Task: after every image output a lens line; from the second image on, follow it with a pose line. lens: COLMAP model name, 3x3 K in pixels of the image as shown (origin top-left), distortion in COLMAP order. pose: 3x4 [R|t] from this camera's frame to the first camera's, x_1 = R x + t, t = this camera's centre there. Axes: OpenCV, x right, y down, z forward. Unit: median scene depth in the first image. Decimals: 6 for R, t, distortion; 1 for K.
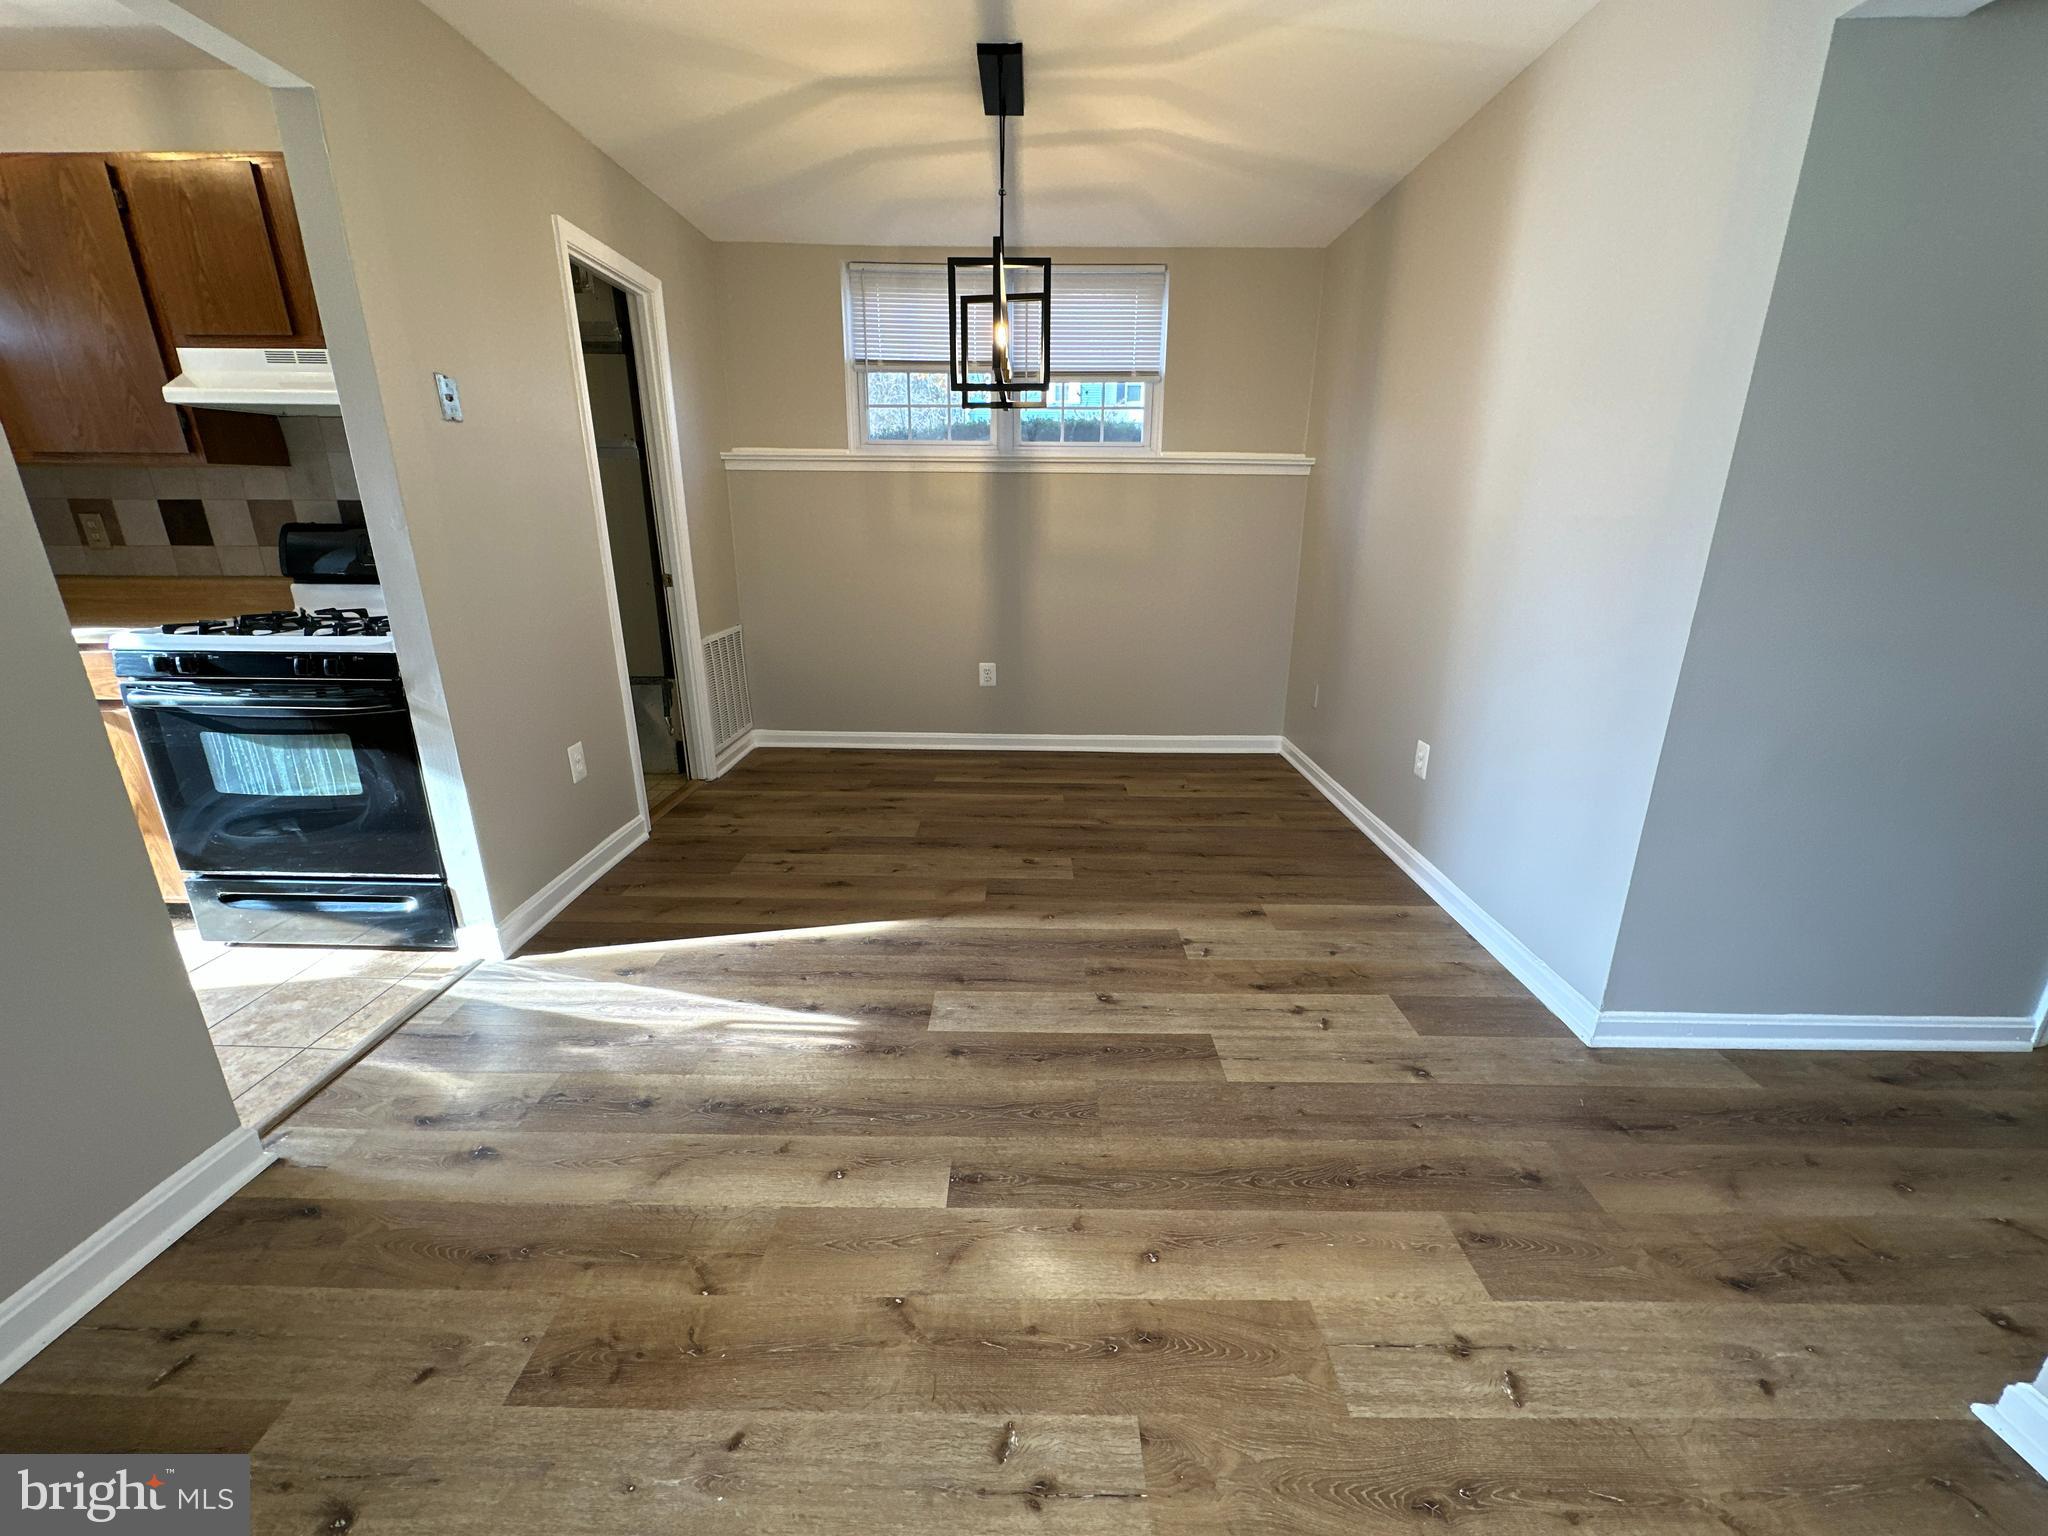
lens RADIAL K [[812.0, 0, 1025.1], [0, 812.0, 769.7], [0, 0, 1]] dist [-0.001538, -0.001770]
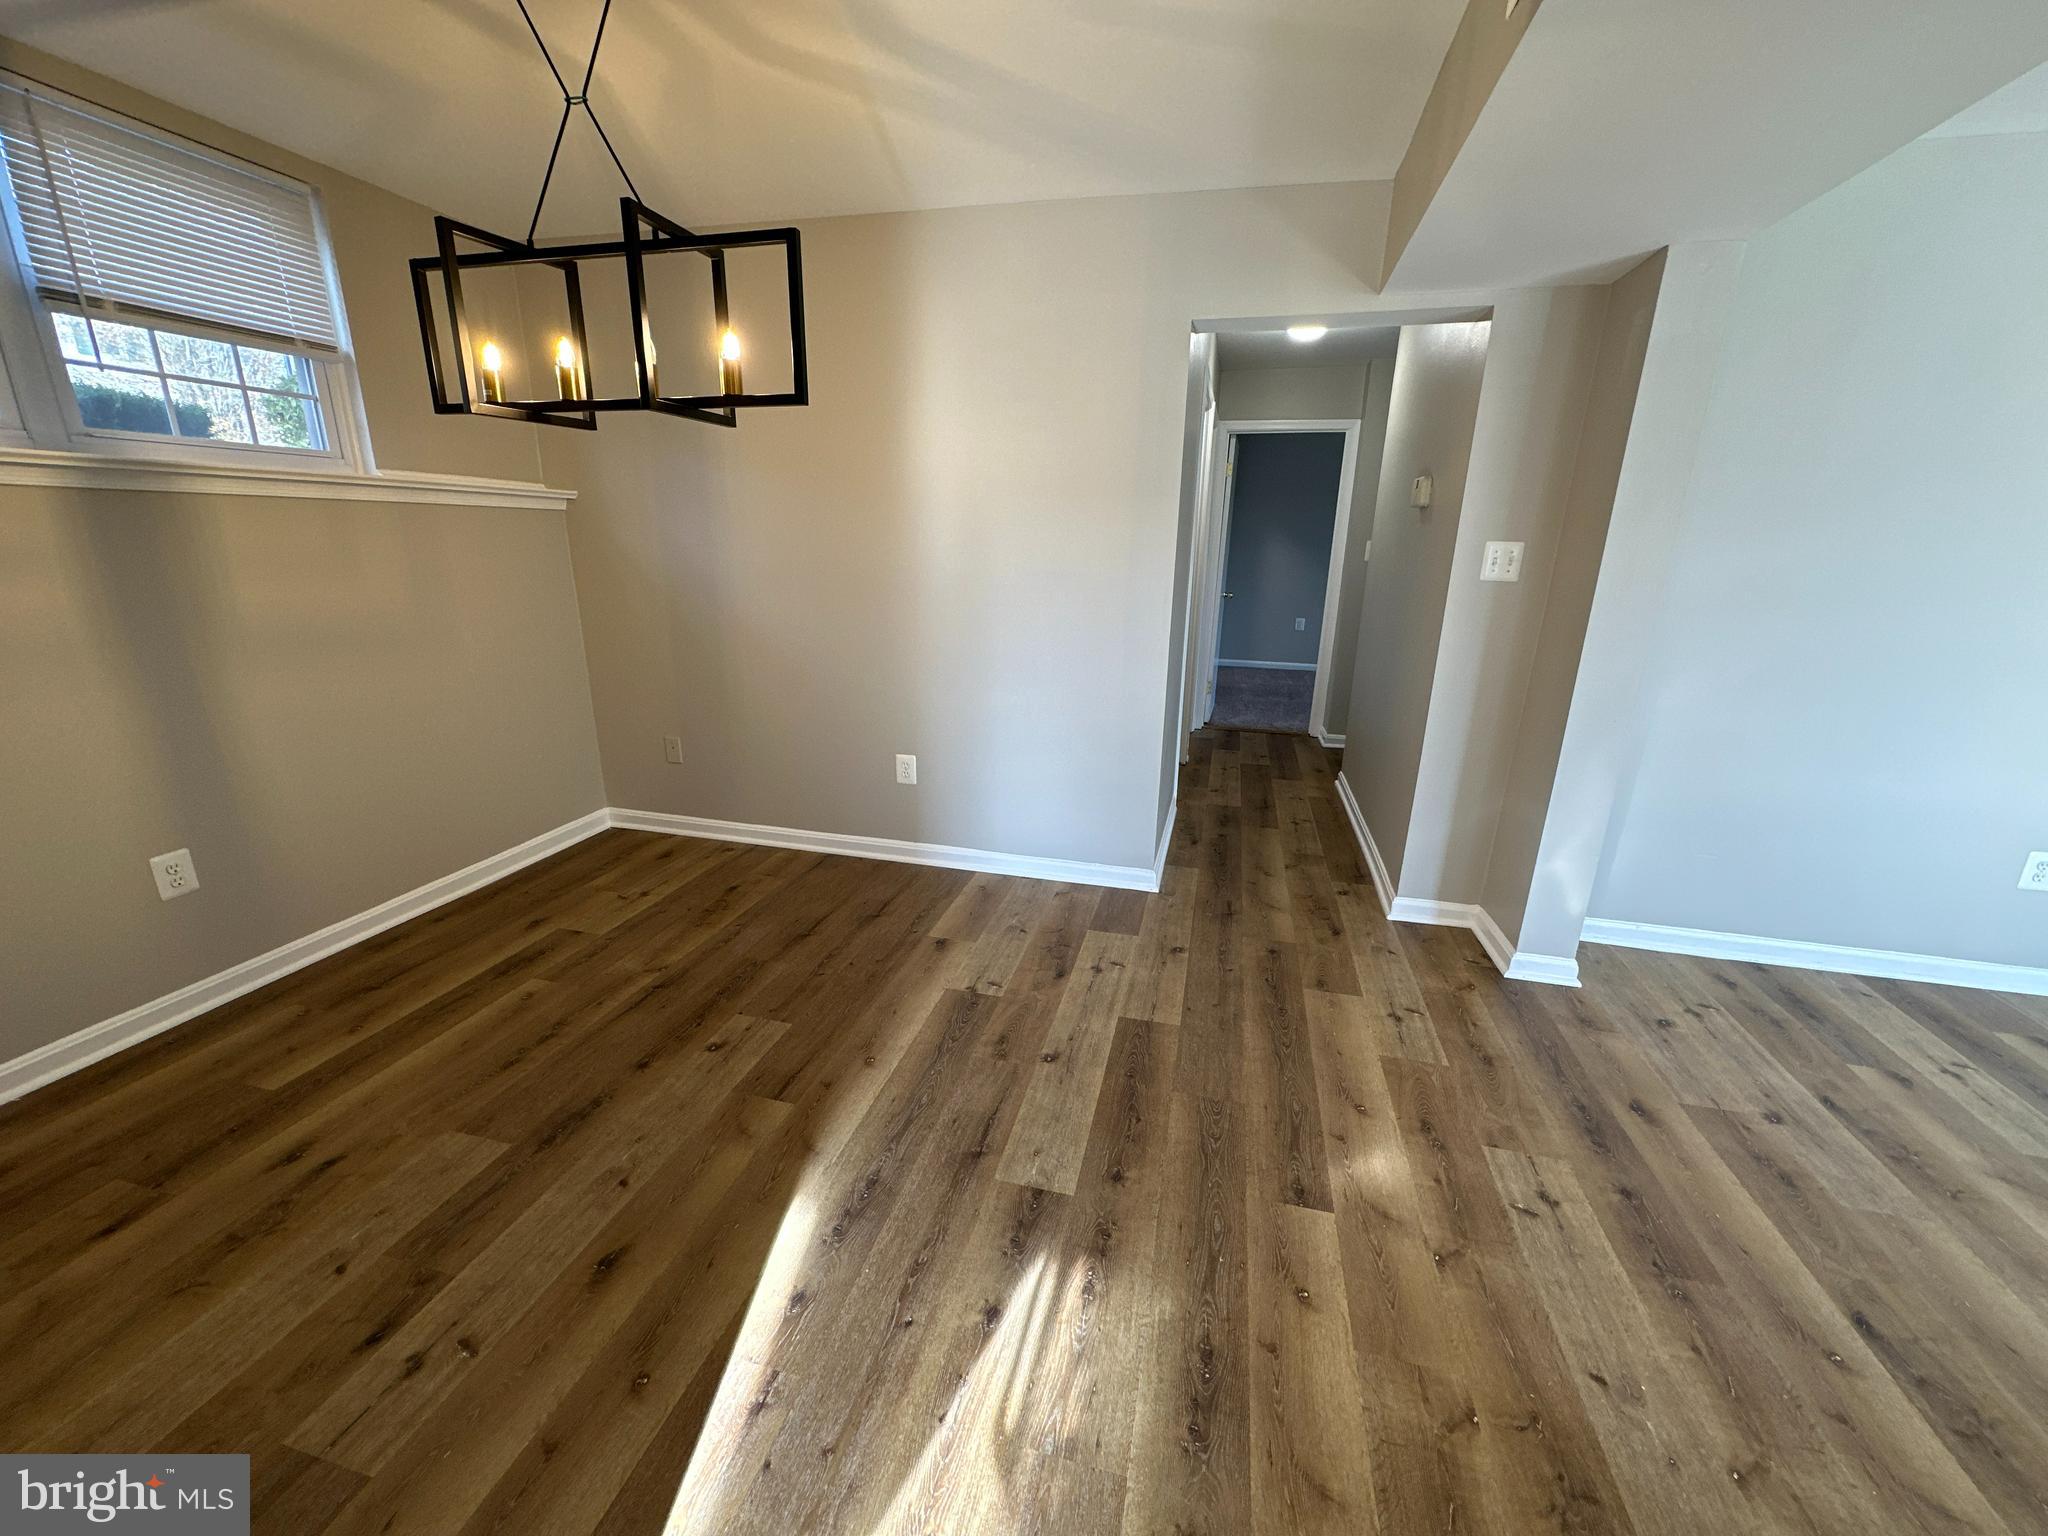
lens RADIAL K [[812.0, 0, 1022.4], [0, 812.0, 768.7], [0, 0, 1]] dist [-0.001538, -0.001770]
pose [[0.240950, -0.270162, 0.932178, -0.802412], [0.273756, 0.940394, 0.201782, -0.289154], [-0.931129, 0.206569, 0.300547, 0.689023]]
